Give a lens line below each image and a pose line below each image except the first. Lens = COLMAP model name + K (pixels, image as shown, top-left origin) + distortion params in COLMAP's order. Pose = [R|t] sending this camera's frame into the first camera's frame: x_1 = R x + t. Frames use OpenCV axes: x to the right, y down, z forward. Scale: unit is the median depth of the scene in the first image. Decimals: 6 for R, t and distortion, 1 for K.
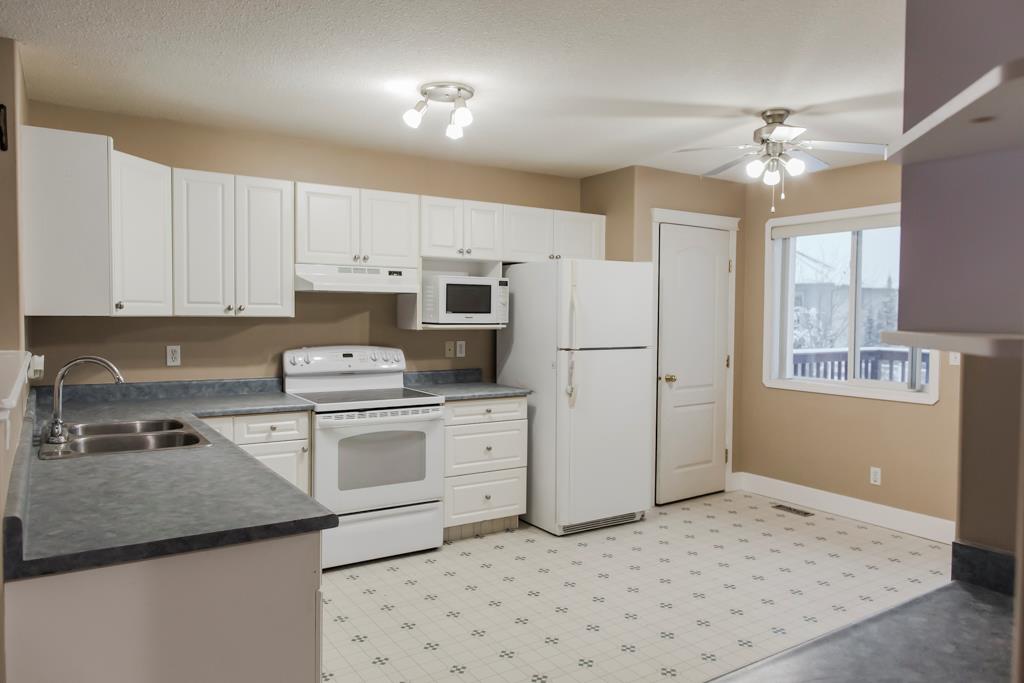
lens RADIAL K [[702.9, 0, 512.0], [0, 702.9, 341.5], [0, 0, 1]] dist [0.010252, 0.000495]
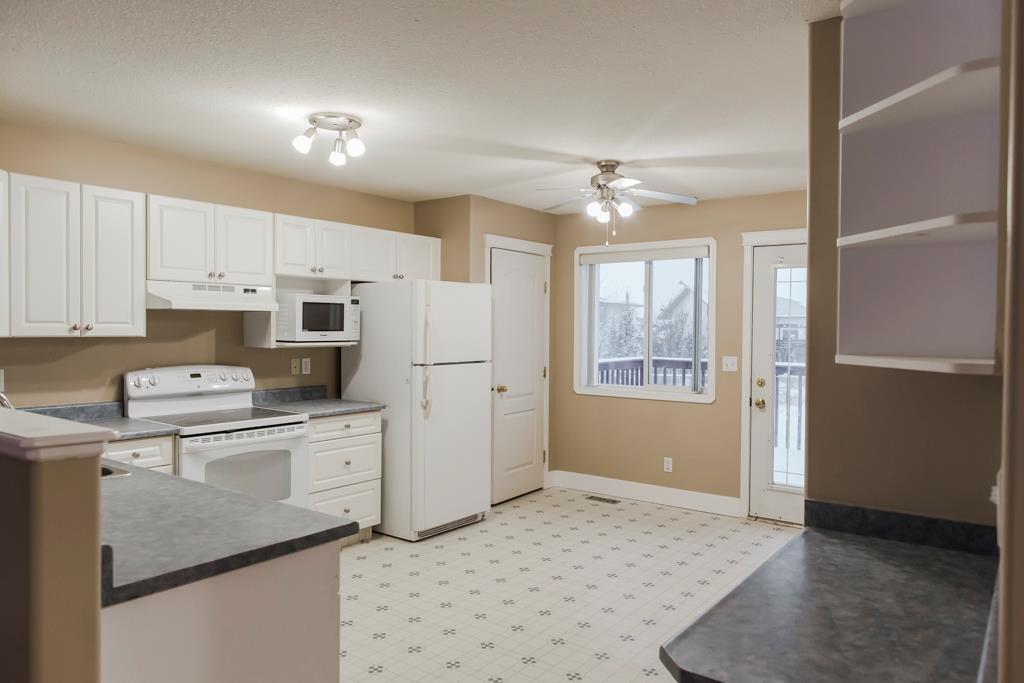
lens RADIAL K [[702.9, 0, 512.0], [0, 702.9, 341.5], [0, 0, 1]] dist [0.010252, 0.000495]
pose [[0.942335, -0.008461, 0.334565, -0.147867], [0.013829, 0.999811, -0.013666, -0.007598], [-0.334386, 0.017505, 0.942274, -0.050158]]
